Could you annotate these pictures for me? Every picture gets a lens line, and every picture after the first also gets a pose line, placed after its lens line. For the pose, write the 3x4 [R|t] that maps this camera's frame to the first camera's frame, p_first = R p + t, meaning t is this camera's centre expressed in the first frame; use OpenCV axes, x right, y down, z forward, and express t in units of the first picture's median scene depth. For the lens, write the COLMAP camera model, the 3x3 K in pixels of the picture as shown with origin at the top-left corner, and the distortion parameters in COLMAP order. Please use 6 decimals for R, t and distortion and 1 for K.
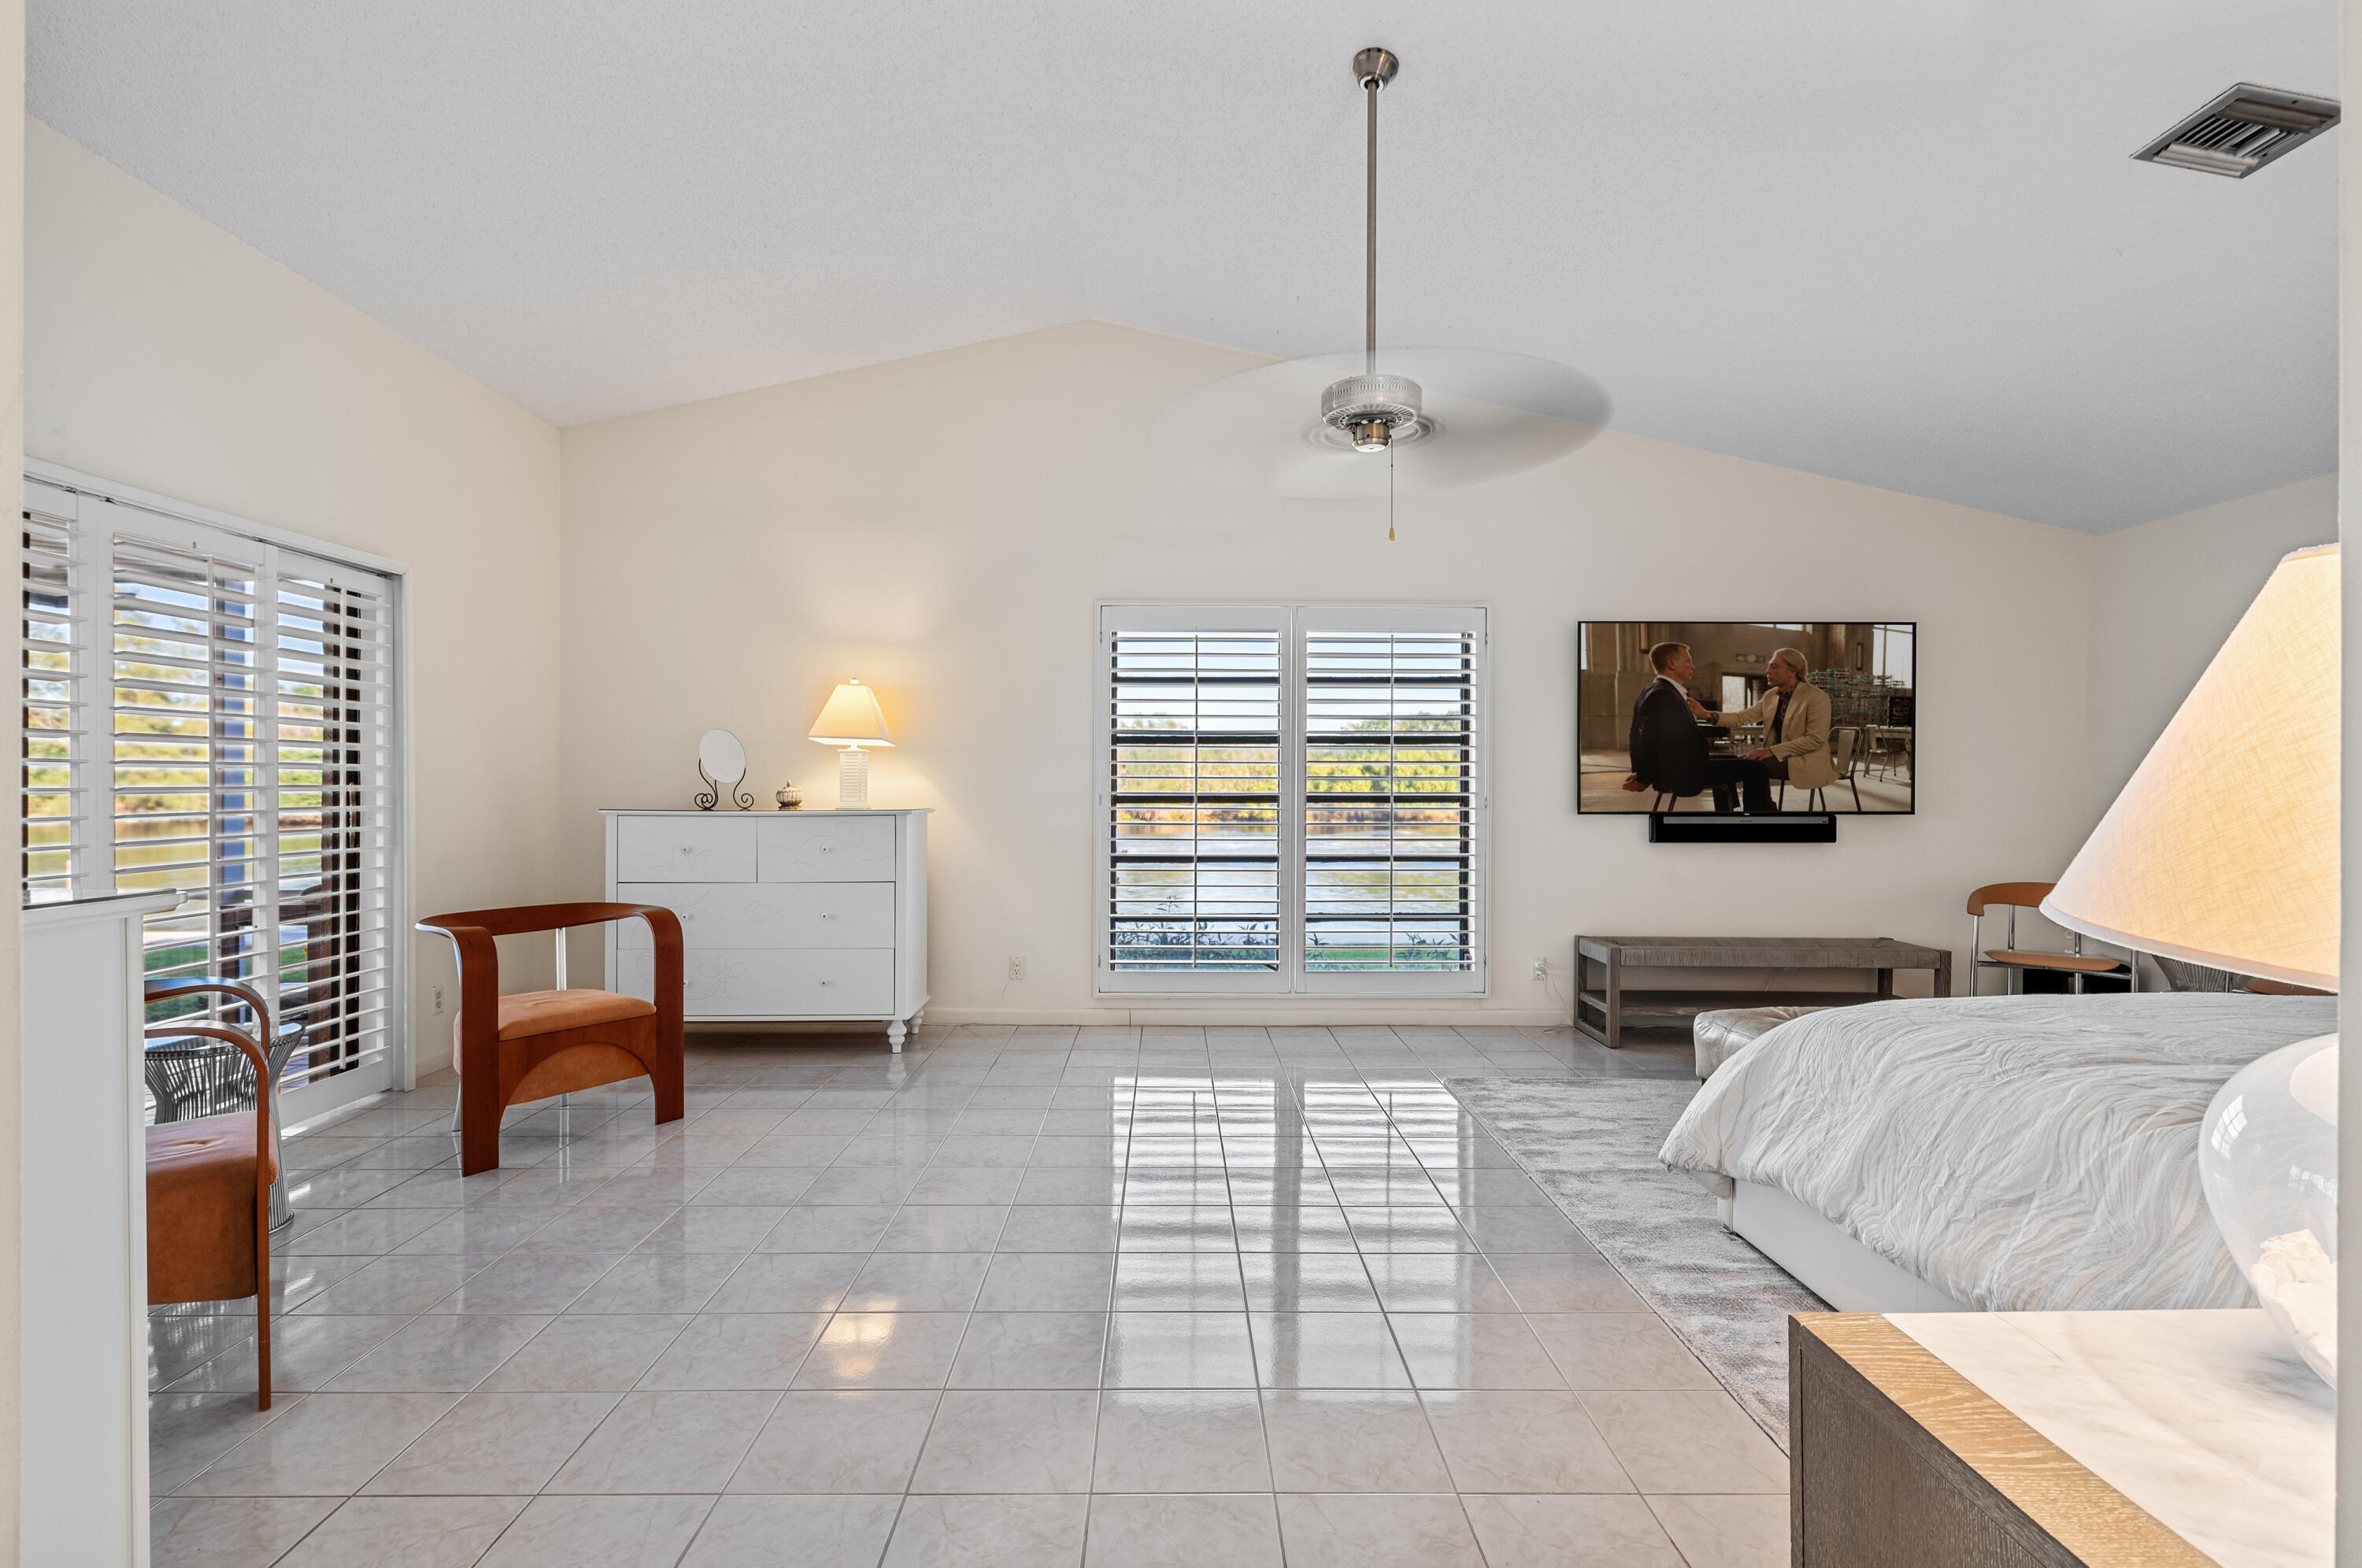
lens RADIAL K [[1073.0, 0, 1185.6], [0, 1073.0, 760.1], [0, 0, 1]] dist [-0.003255, 0.000206]
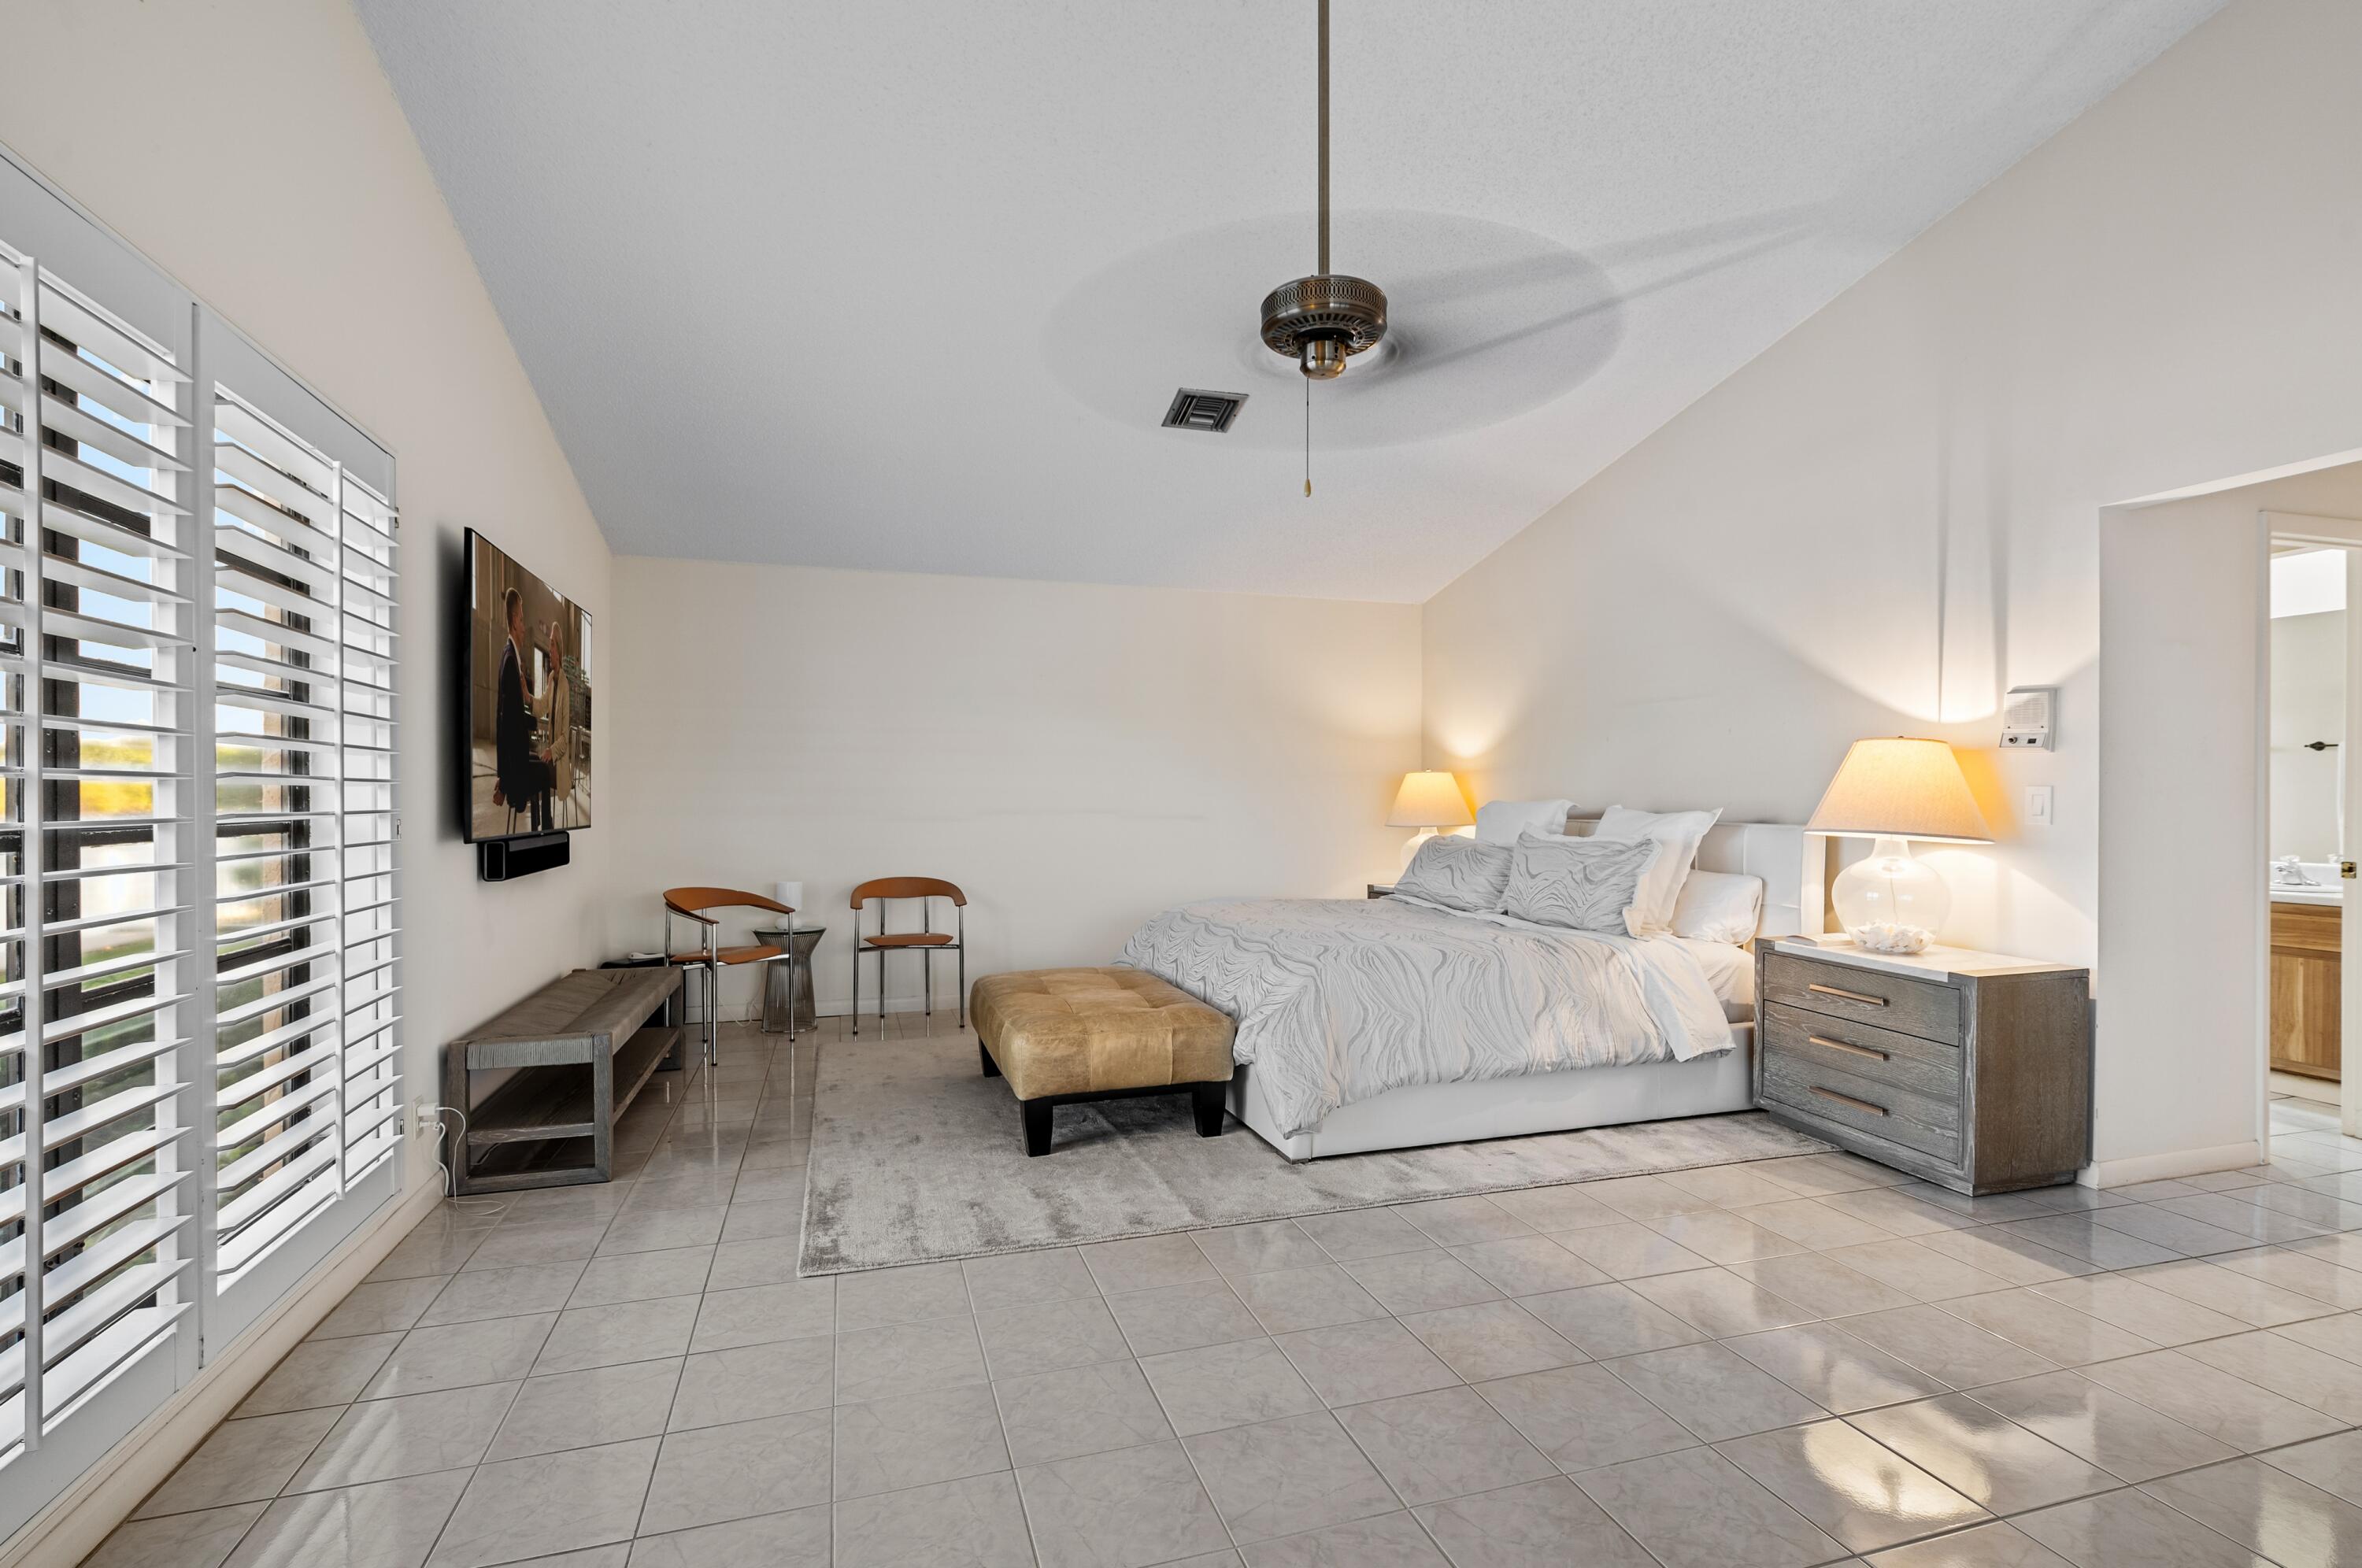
lens RADIAL K [[1099.8, 0, 1181.0], [0, 1099.8, 784.0], [0, 0, 1]] dist [-0.003356, 0.001206]
pose [[-0.277781, 0.009771, 0.960595, -0.346660], [-0.024292, 0.999557, -0.017192, 0.017378], [-0.960337, -0.028110, -0.277421, 0.782451]]
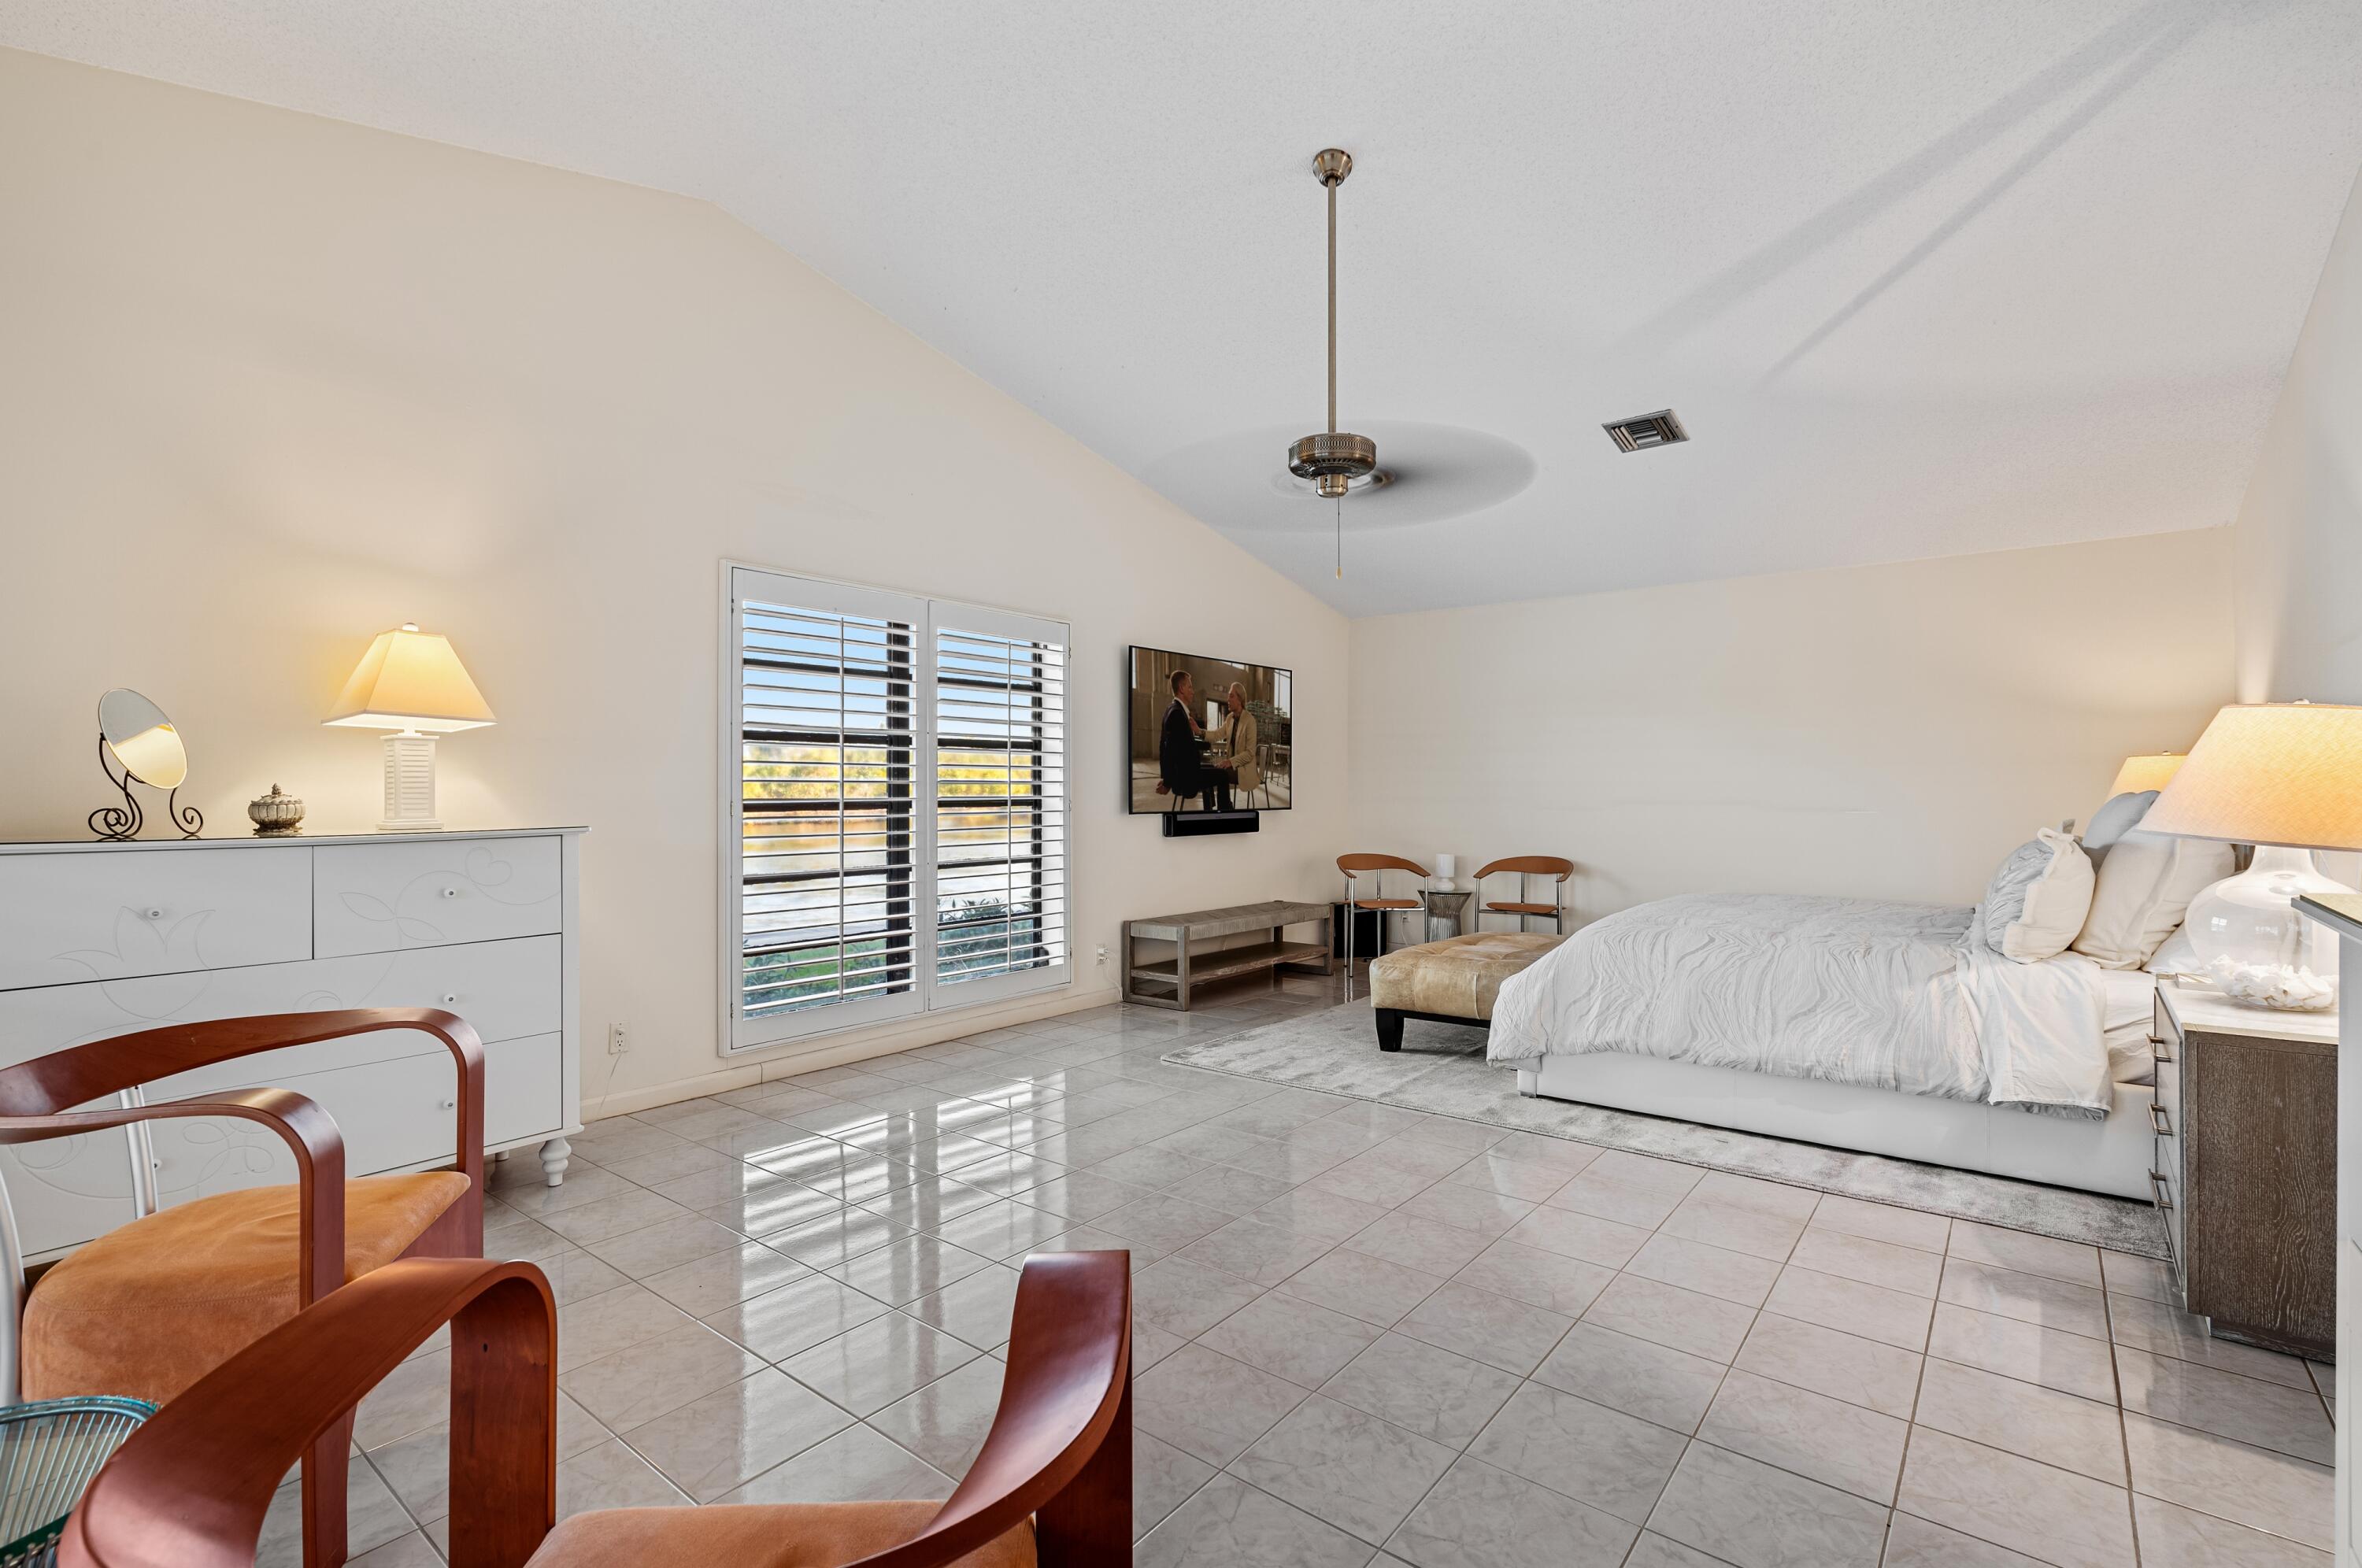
lens RADIAL K [[1081.3, 0, 1178.5], [0, 1081.3, 768.9], [0, 0, 1]] dist [-0.000915, 0.000137]
pose [[0.633383, 0.011382, 0.773755, -0.490094], [-0.016646, 0.999861, -0.001083, 0.002239], [-0.773659, -0.012194, 0.633484, 0.231598]]
